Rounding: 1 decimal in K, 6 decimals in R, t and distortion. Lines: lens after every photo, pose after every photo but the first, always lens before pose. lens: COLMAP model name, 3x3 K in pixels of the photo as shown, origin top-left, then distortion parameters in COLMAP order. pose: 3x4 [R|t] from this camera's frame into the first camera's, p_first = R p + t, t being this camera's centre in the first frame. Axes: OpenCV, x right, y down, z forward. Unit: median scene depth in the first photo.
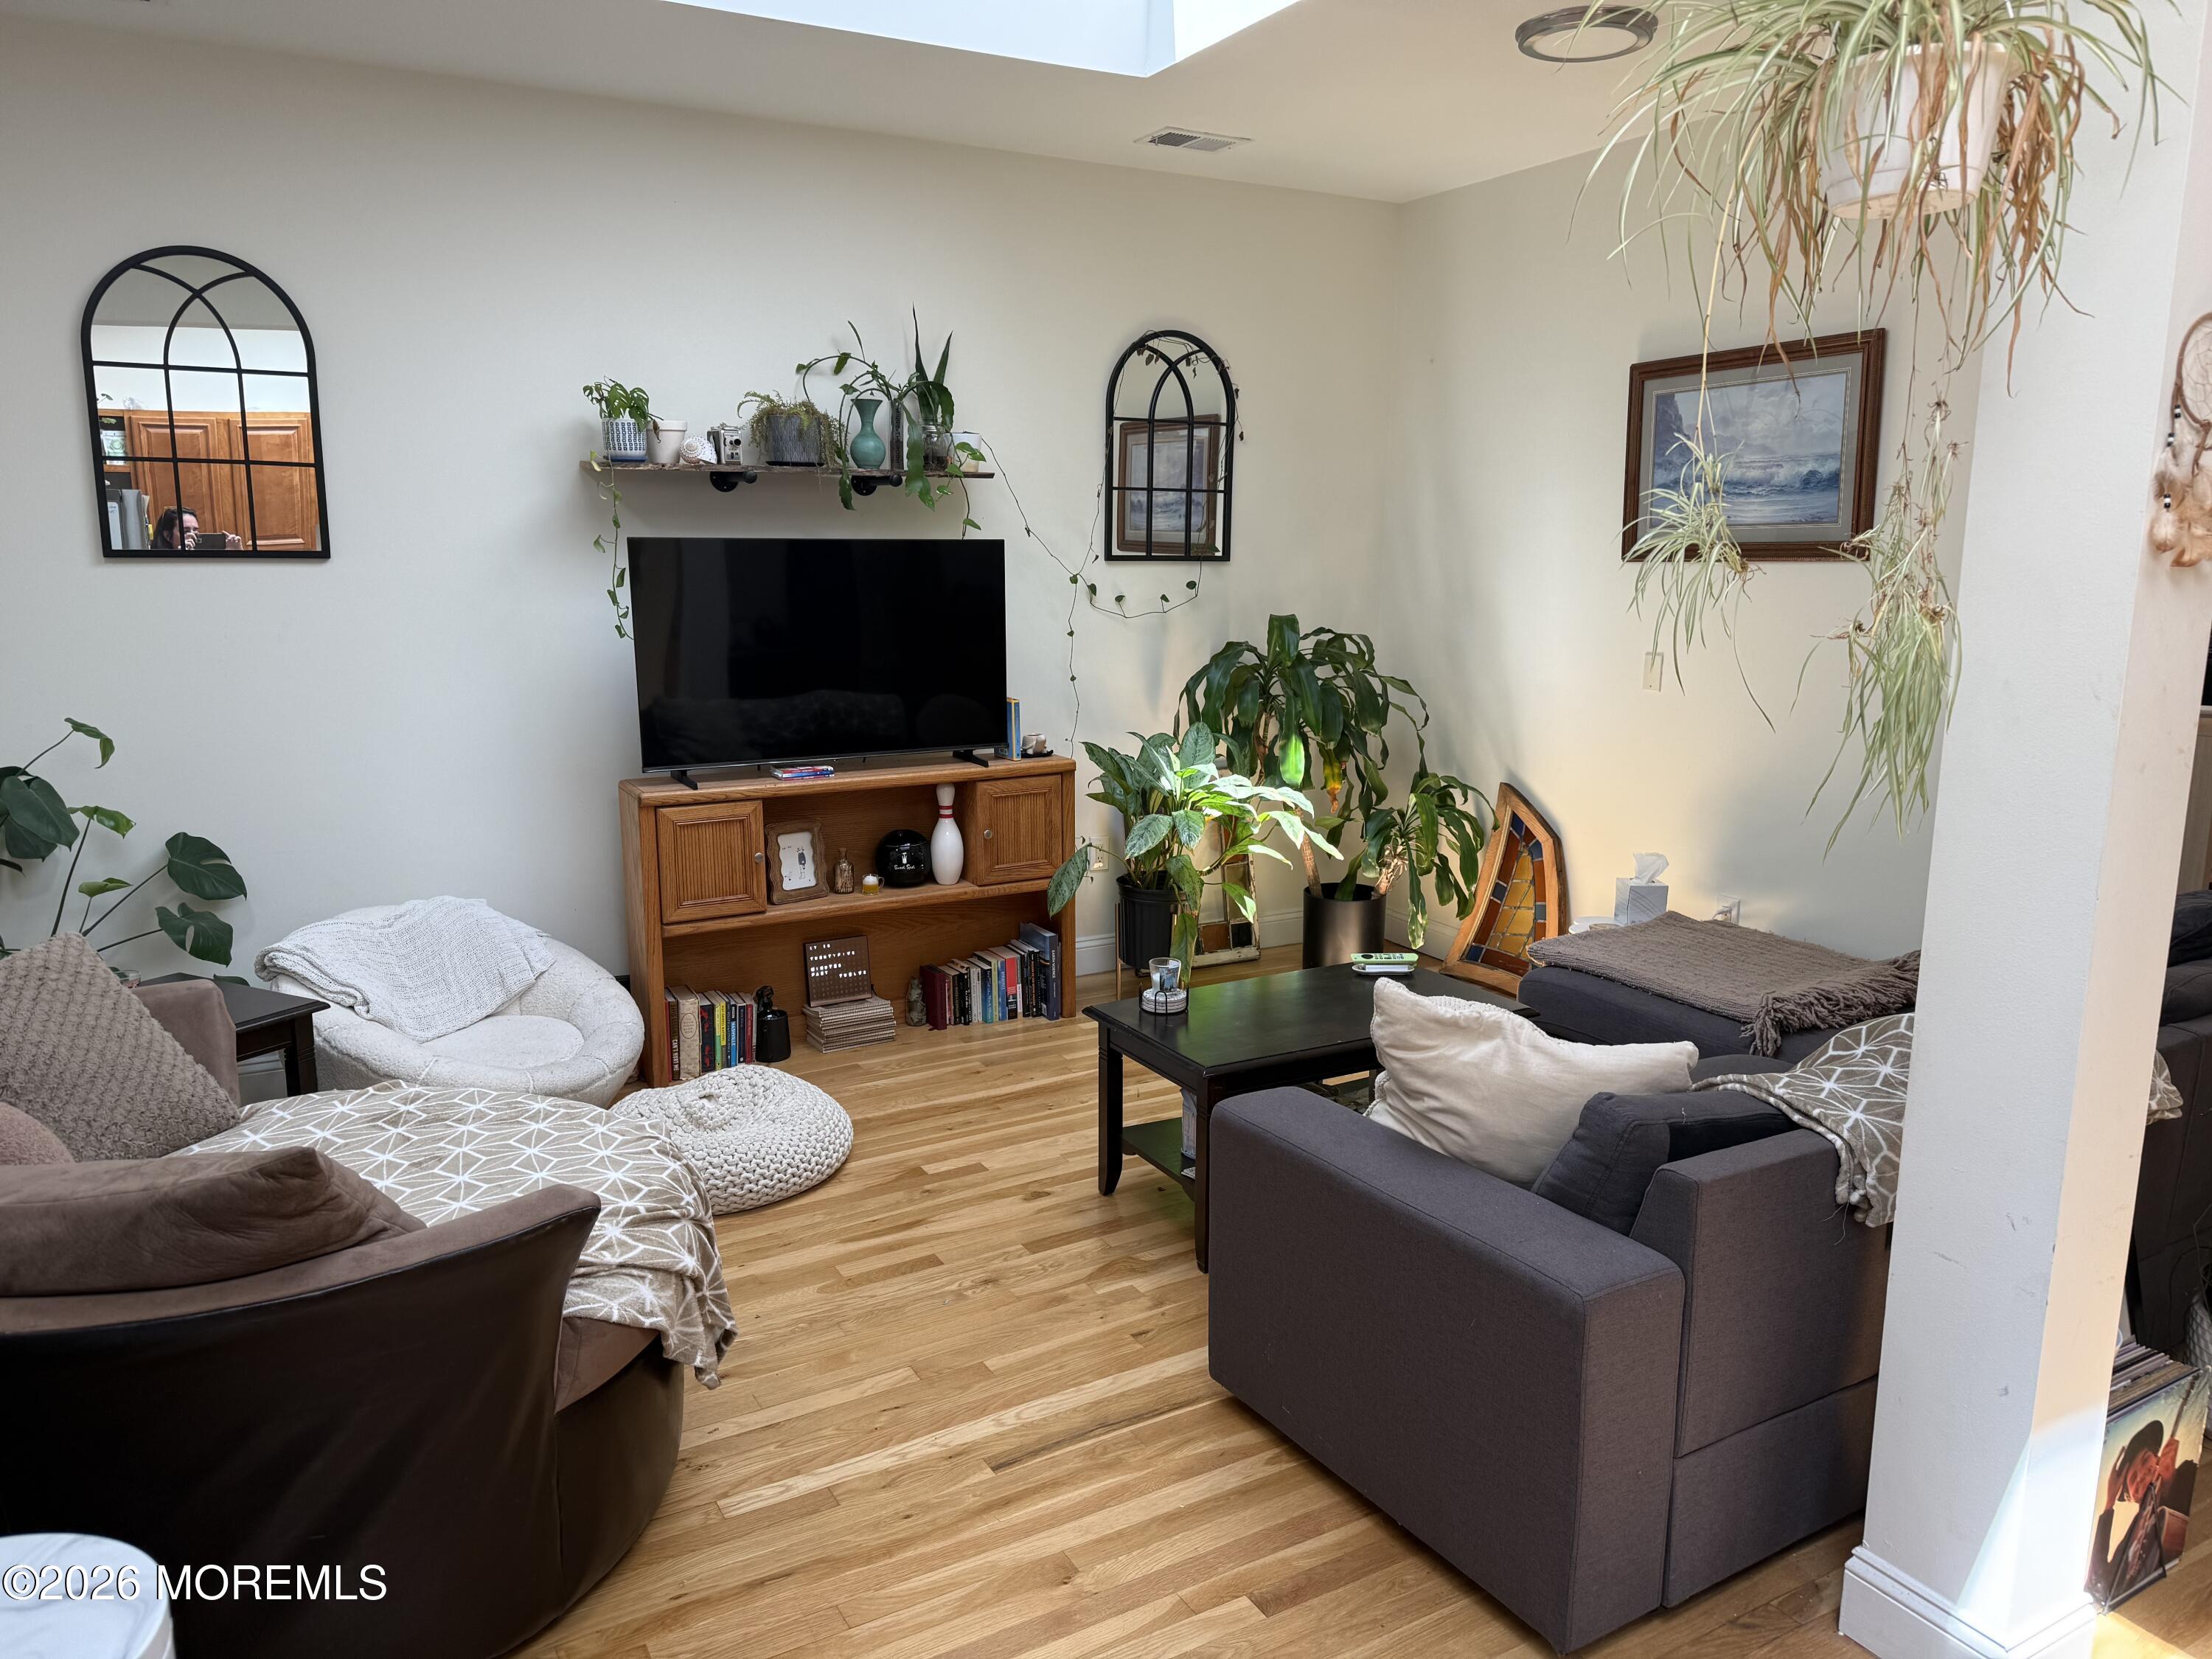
lens RADIAL K [[1552.4, 0, 1114.4], [0, 1552.4, 835.3], [0, 0, 1]] dist [0.048124, -0.054431]
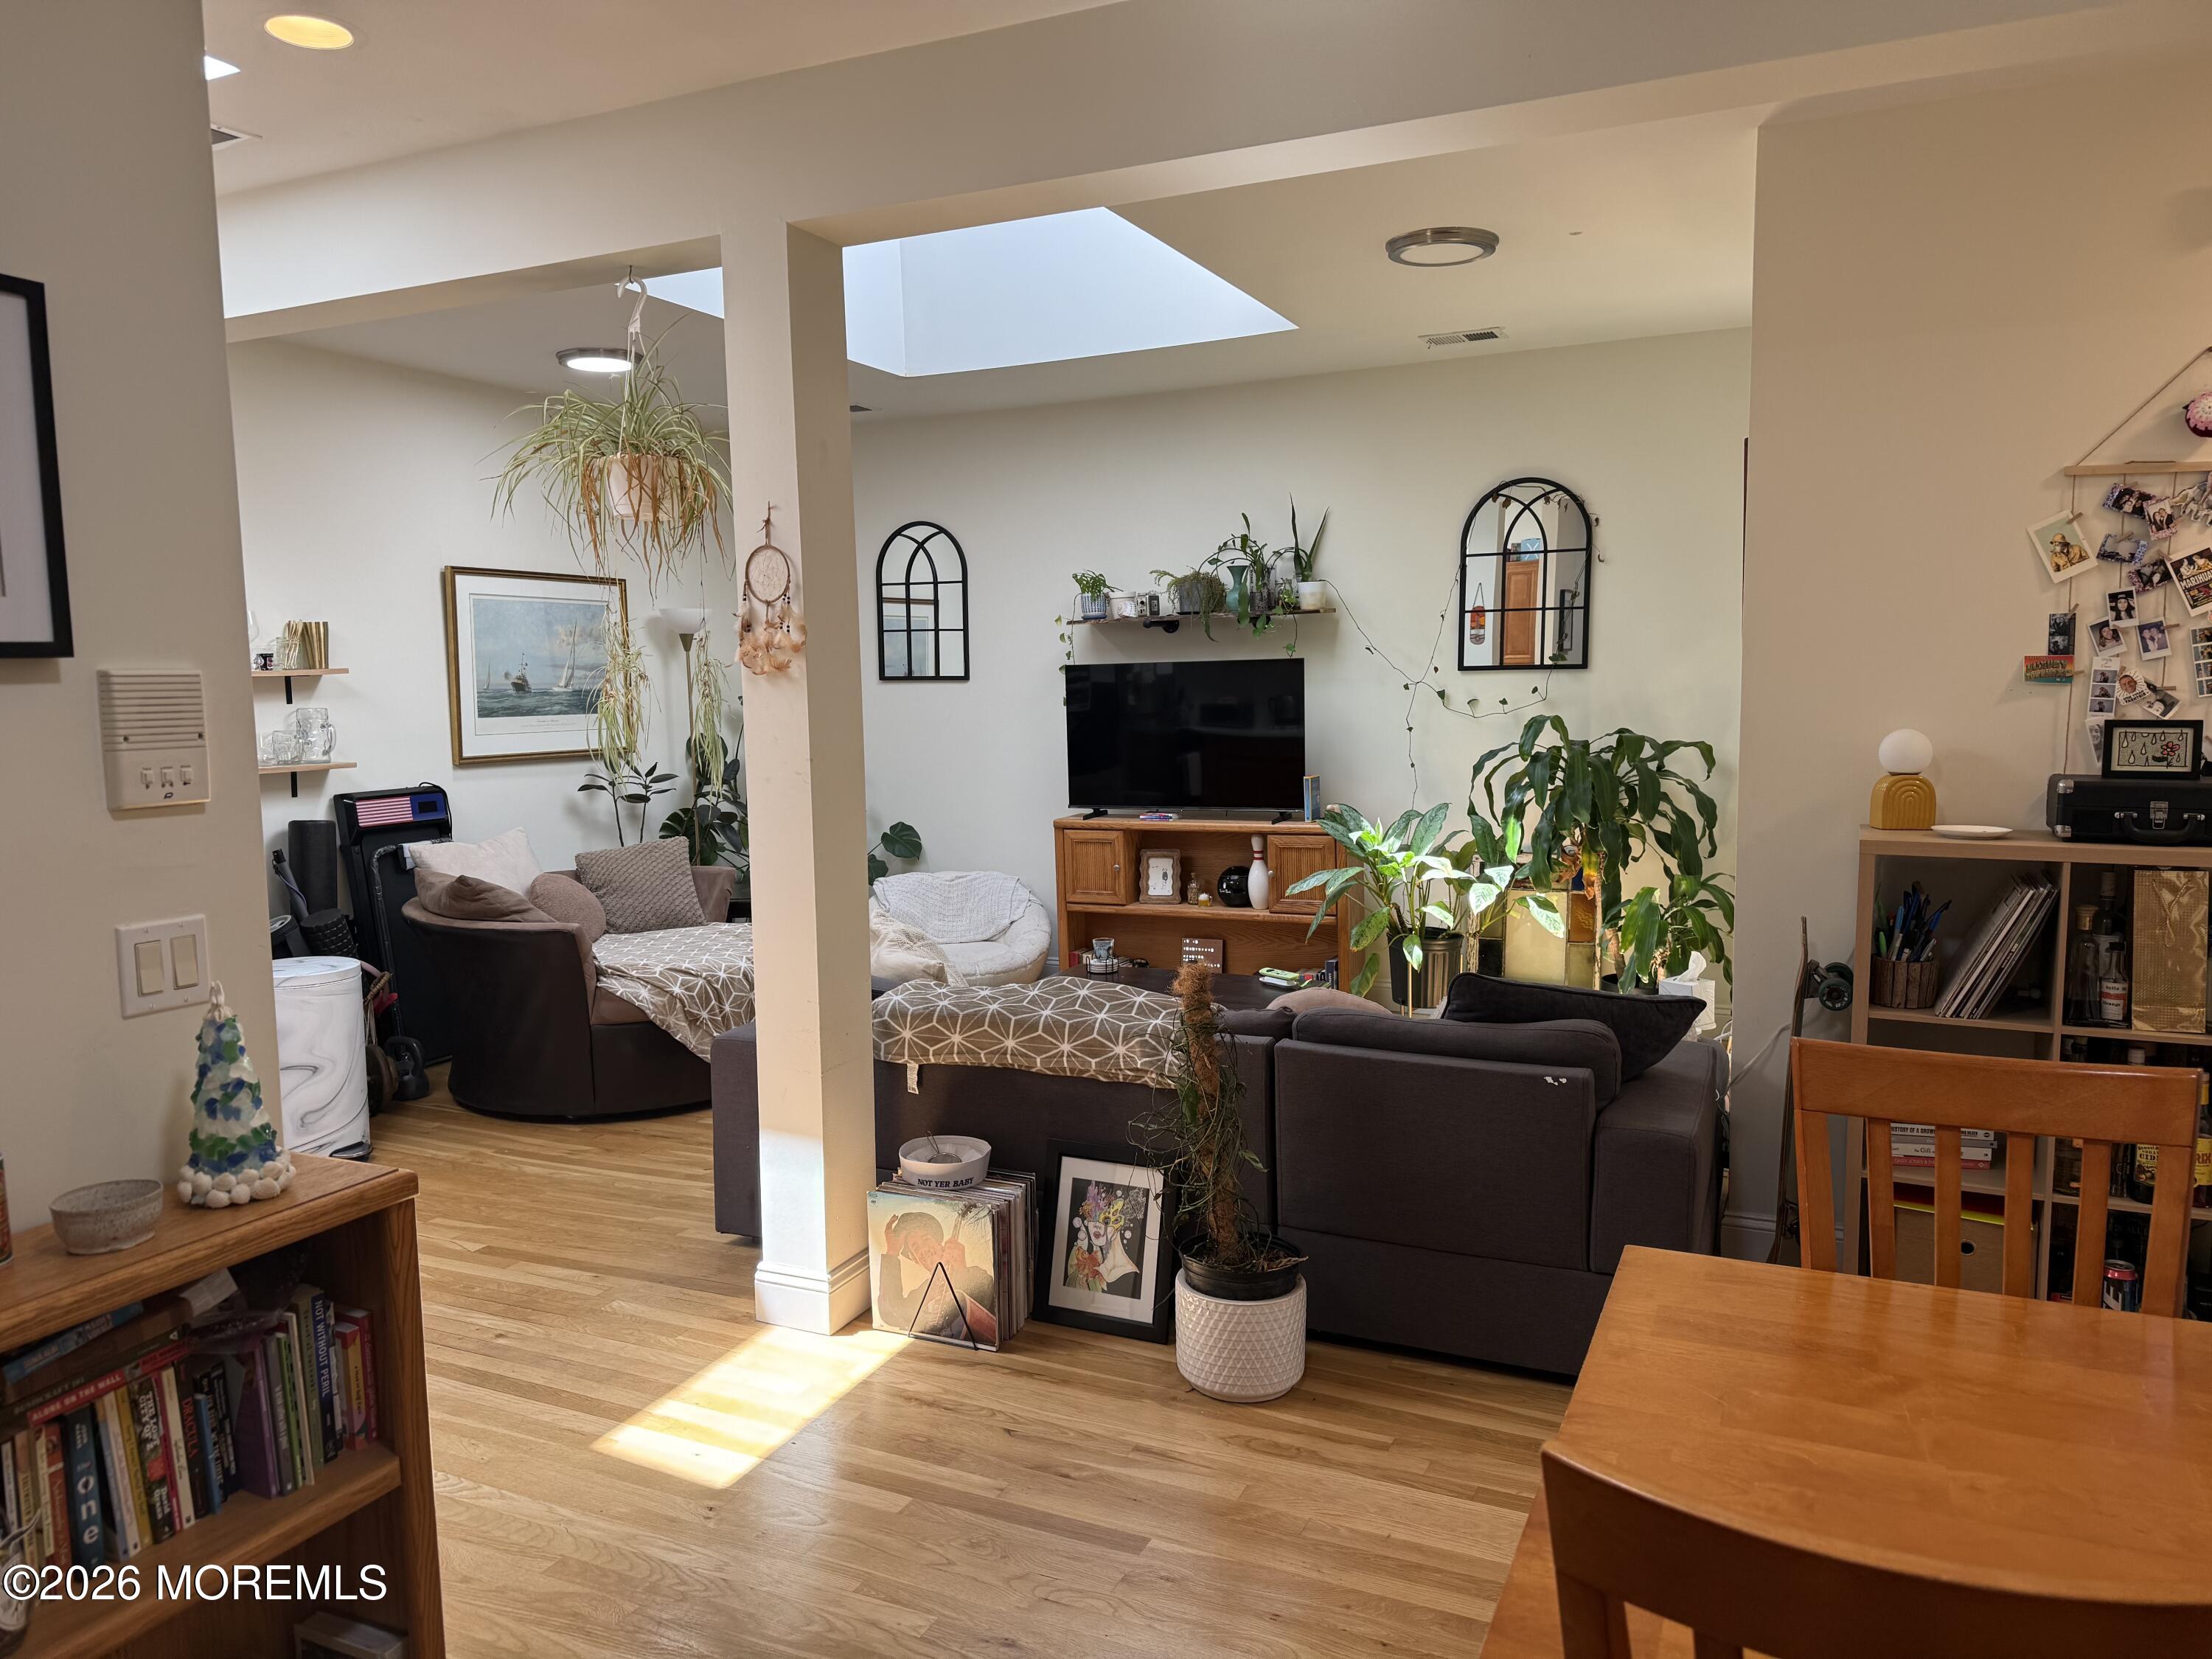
lens RADIAL K [[1552.4, 0, 1100.8], [0, 1552.4, 829.9], [0, 0, 1]] dist [0.048124, -0.054431]
pose [[0.571096, 0.069244, -0.817958, 1.921914], [-0.131316, 0.991310, -0.007765, -0.017084], [0.810312, 0.111845, 0.575226, 0.197208]]
